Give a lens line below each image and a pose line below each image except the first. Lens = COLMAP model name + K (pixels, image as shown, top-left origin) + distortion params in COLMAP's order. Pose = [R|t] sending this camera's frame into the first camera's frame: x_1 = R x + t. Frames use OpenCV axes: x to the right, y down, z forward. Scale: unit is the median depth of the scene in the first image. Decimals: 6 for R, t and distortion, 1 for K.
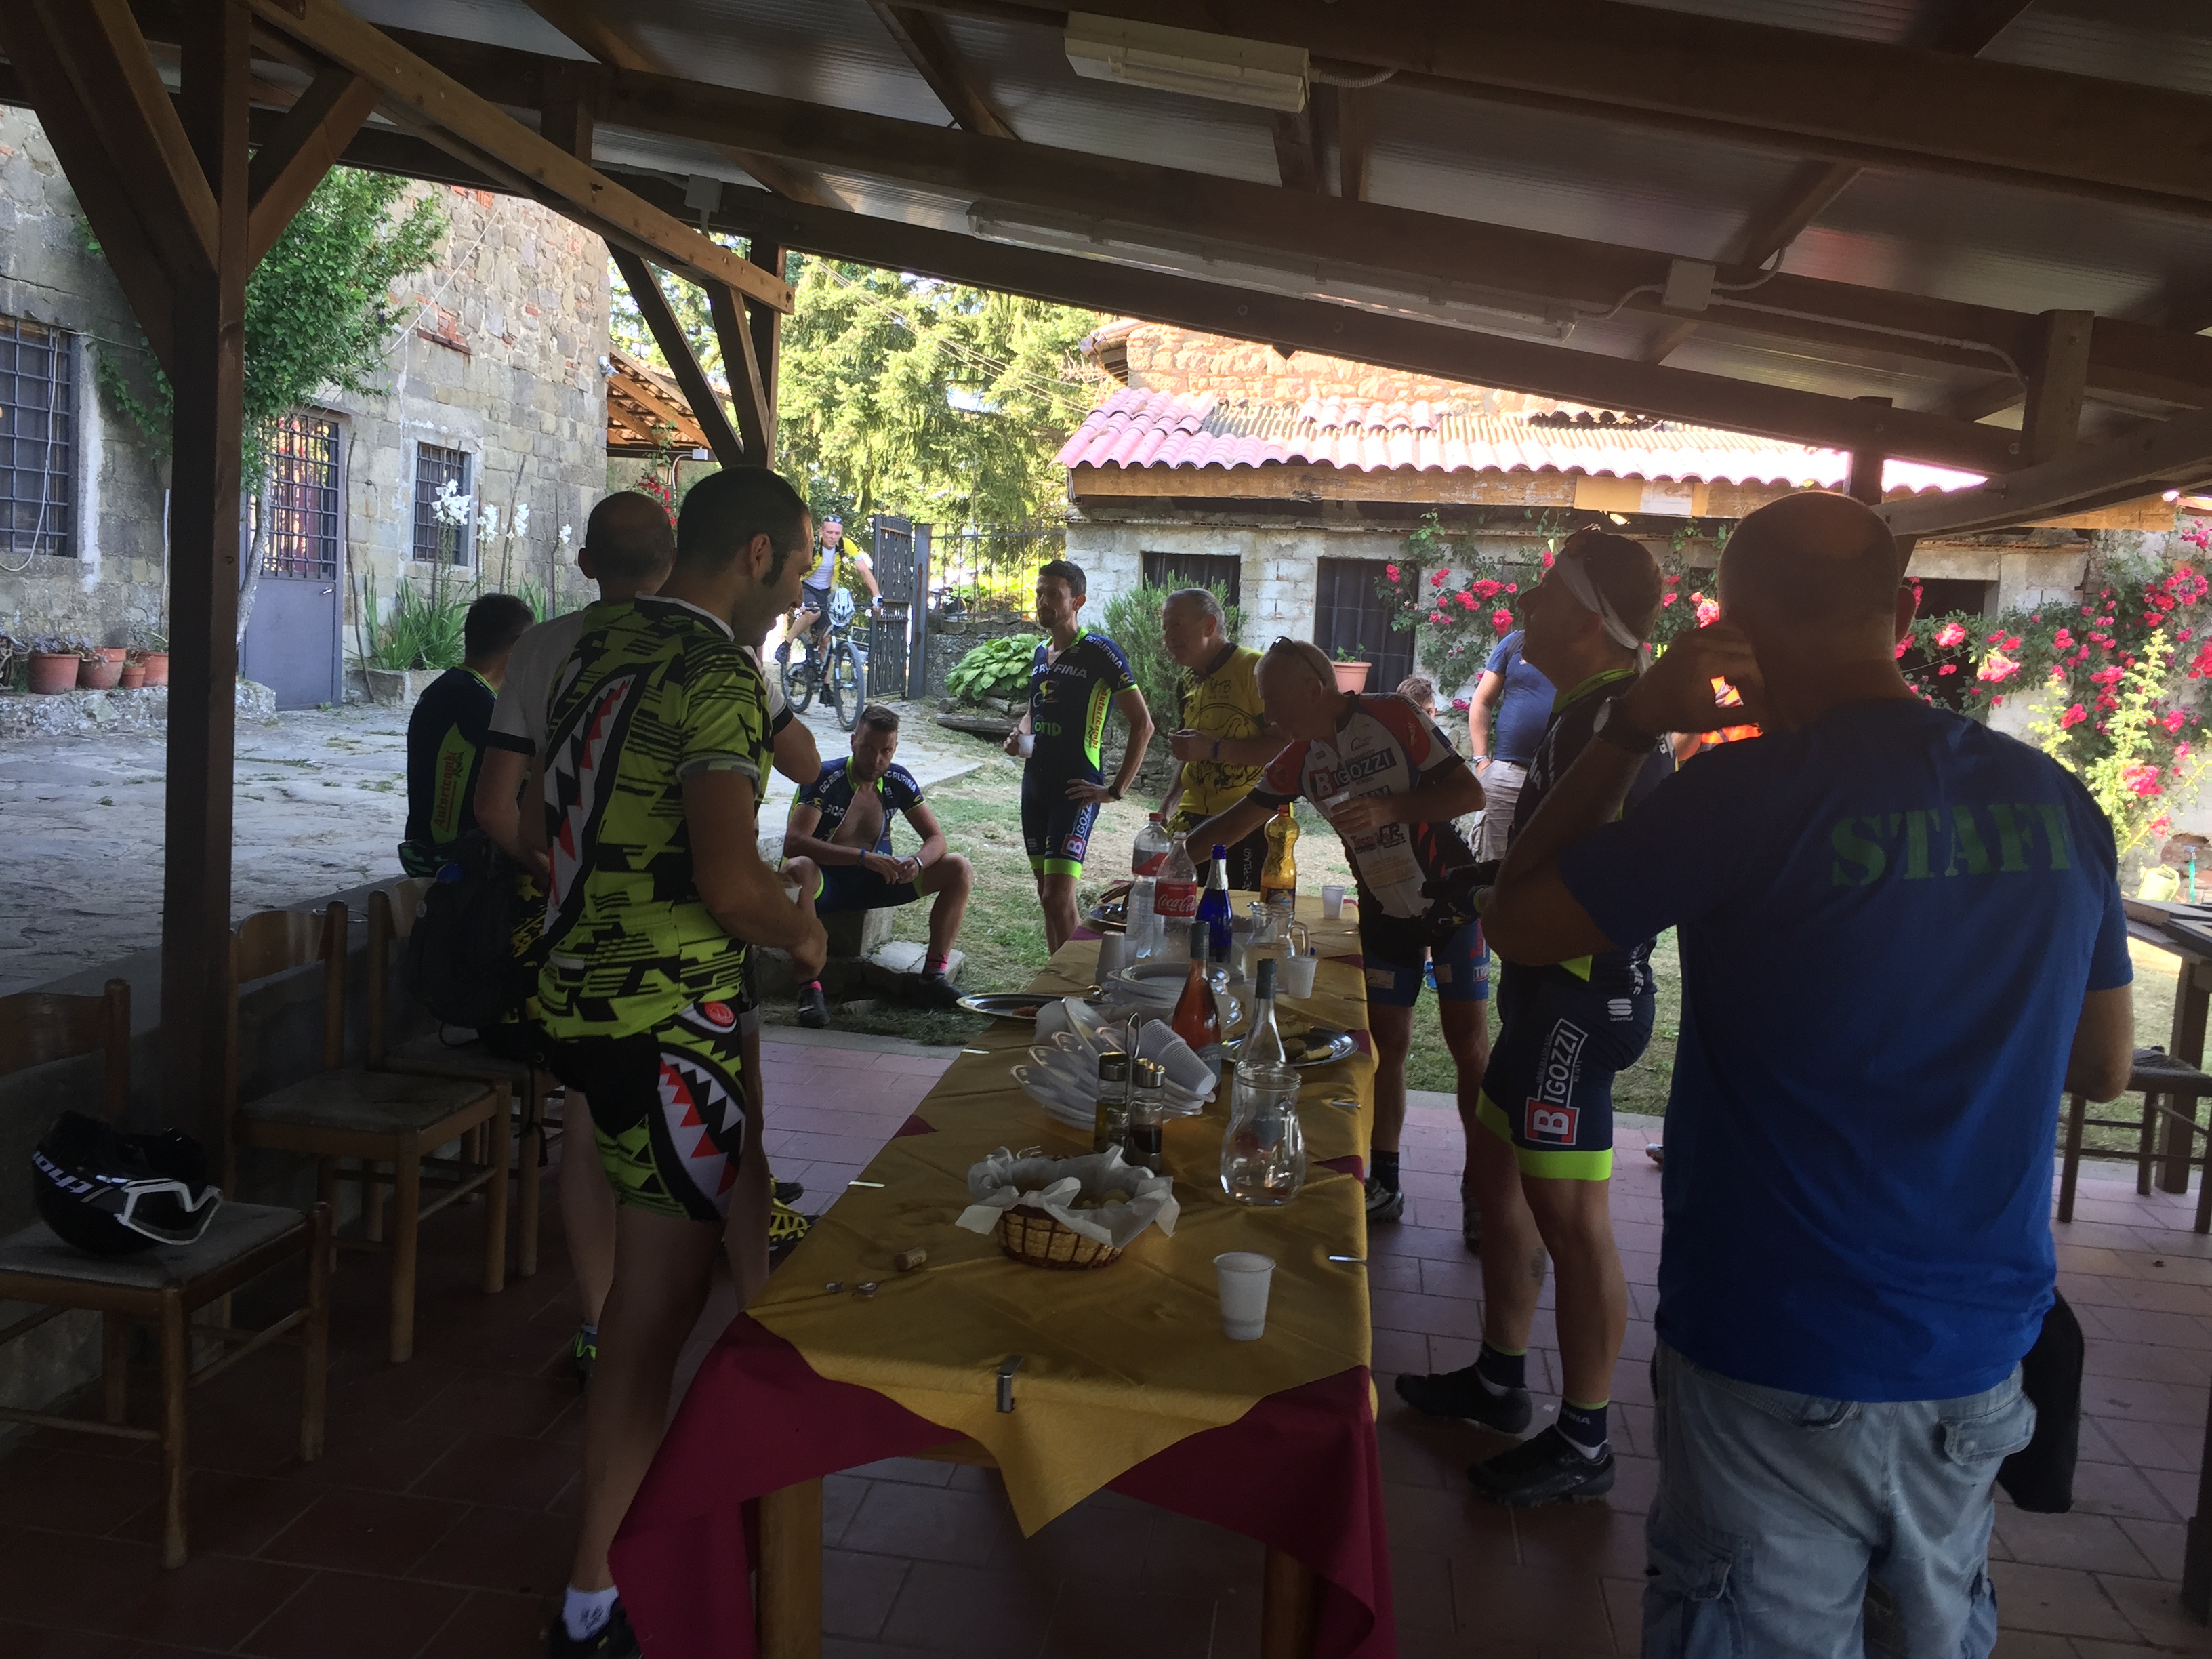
lens RADIAL K [[1891.7, 0, 1106.0], [0, 1891.7, 829.5], [0, 0, 1]] dist [0.073613, -0.102597]
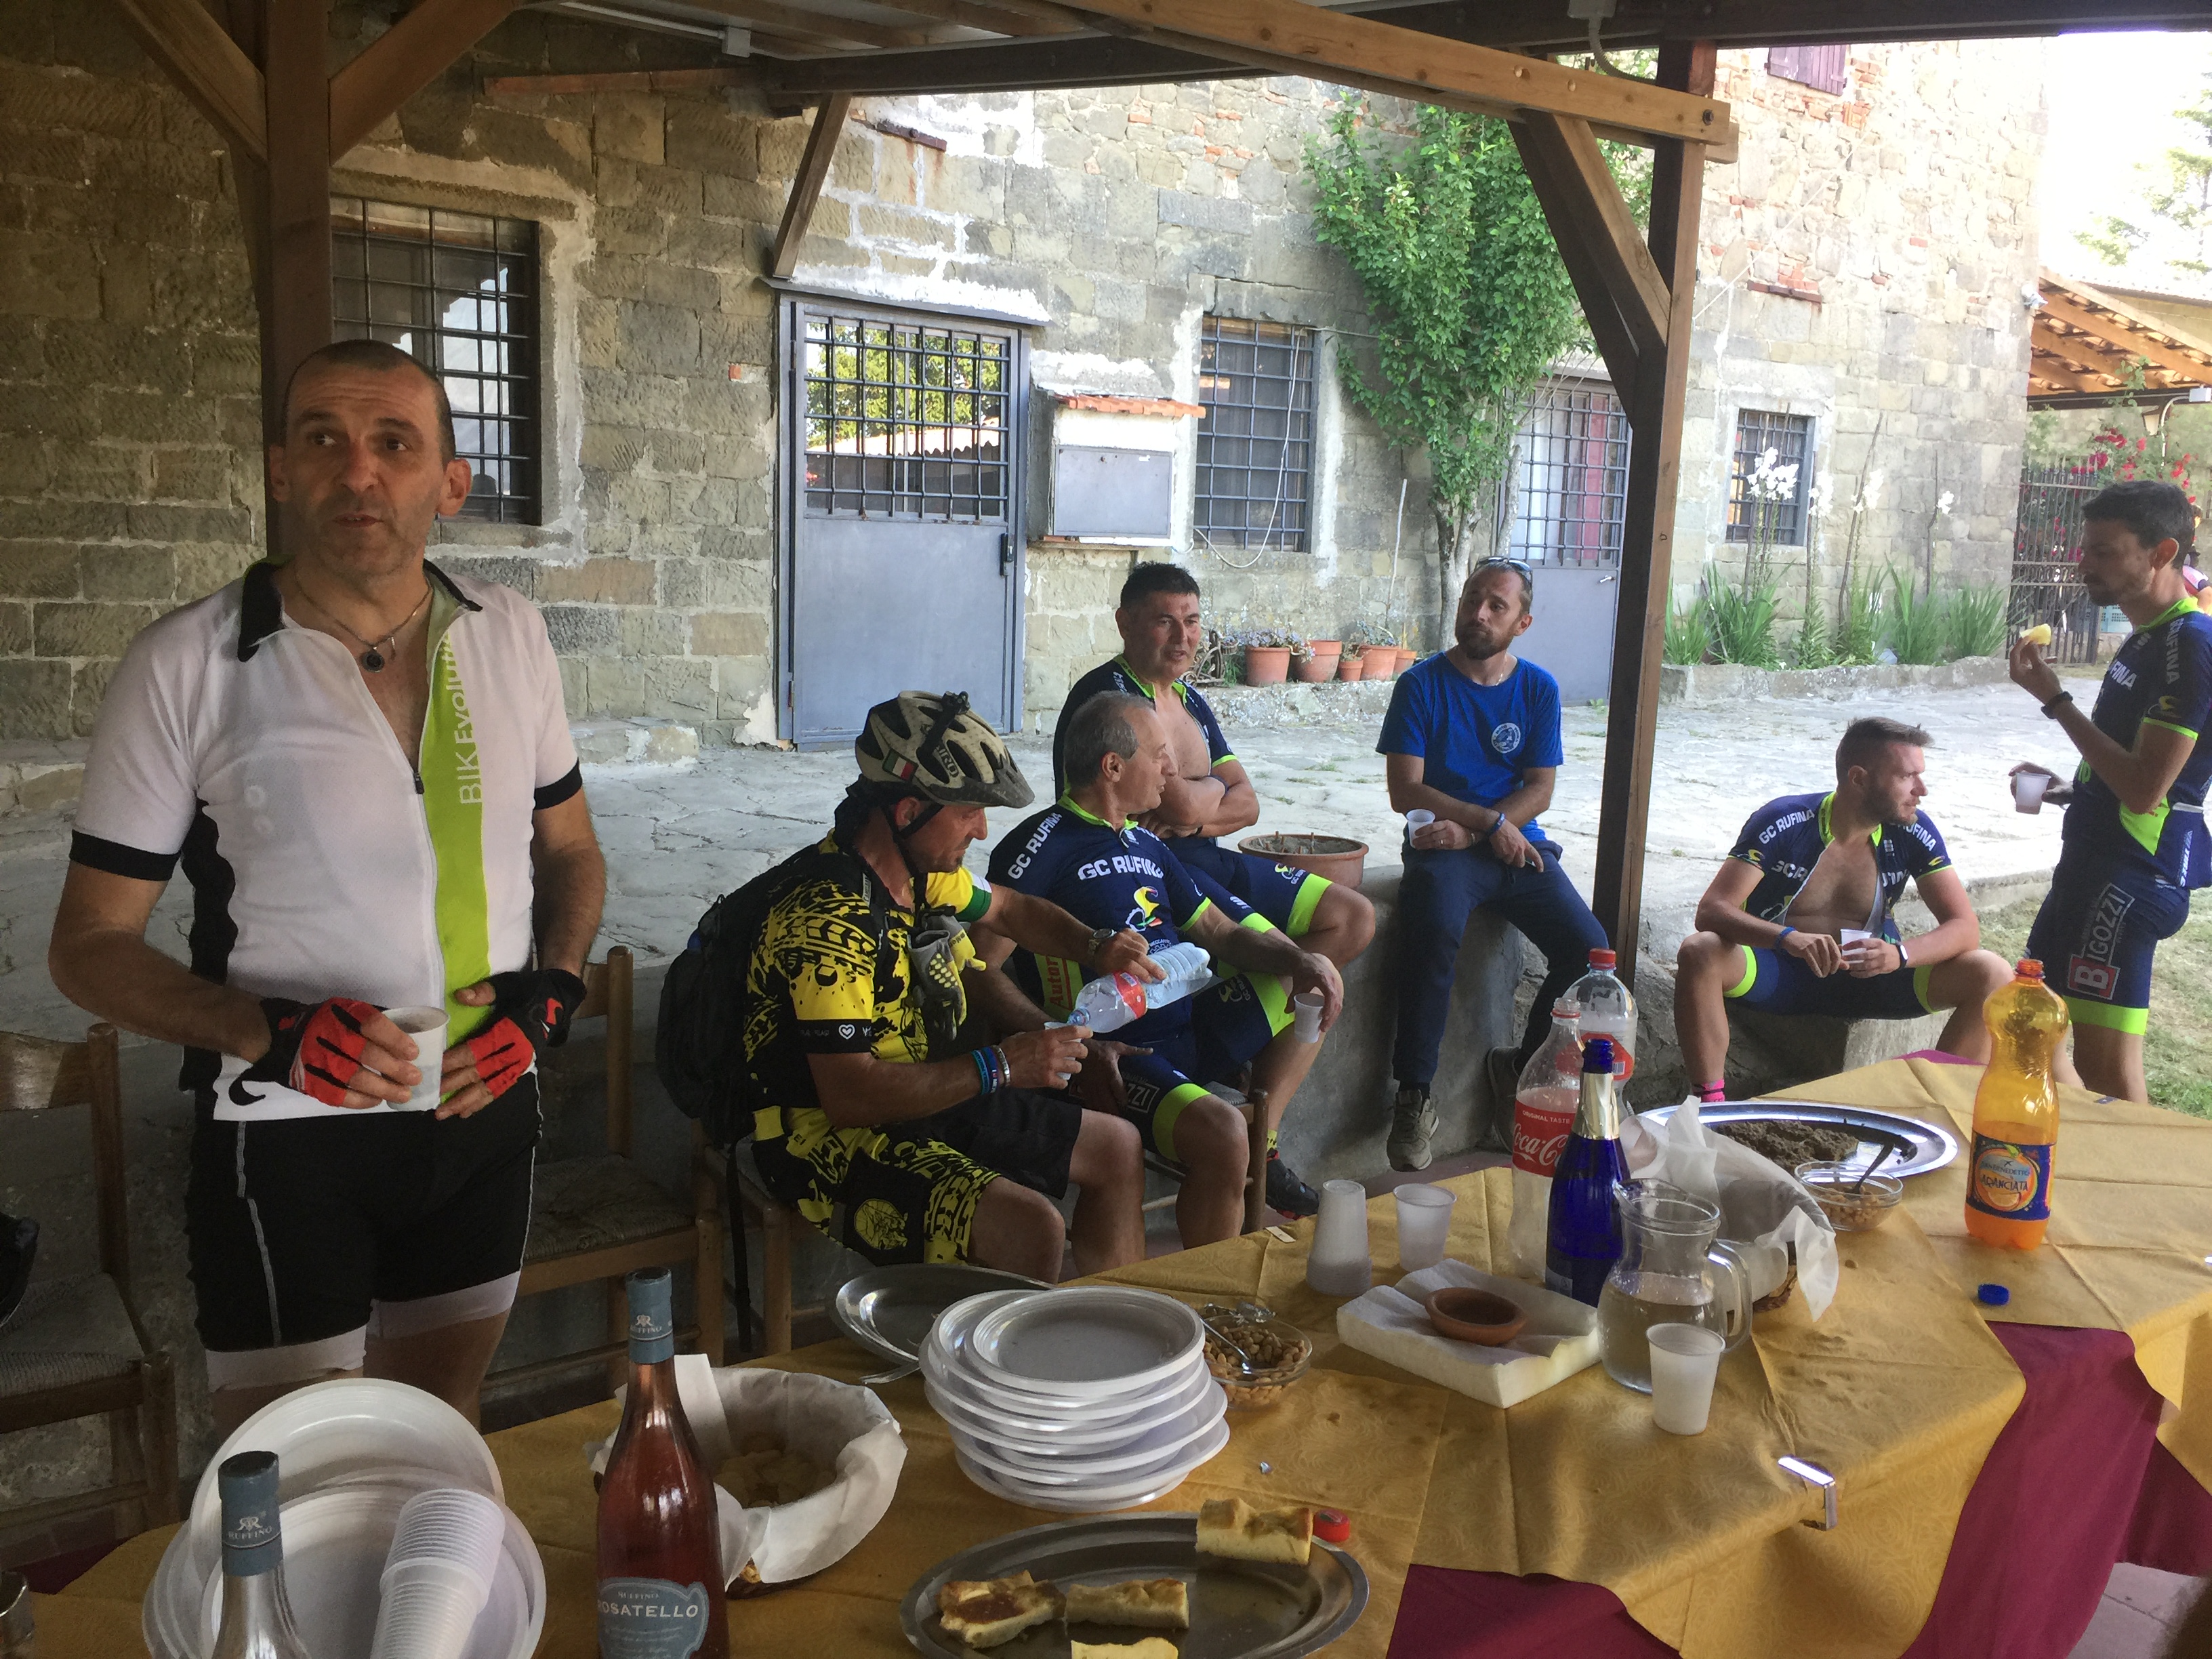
lens RADIAL K [[1891.7, 0, 1106.0], [0, 1891.7, 829.5], [0, 0, 1]] dist [0.073613, -0.102597]
pose [[0.687940, 0.068913, -0.722488, 0.120066], [-0.066750, 0.997270, 0.031564, -0.019365], [0.722691, 0.026512, 0.690663, 0.222924]]
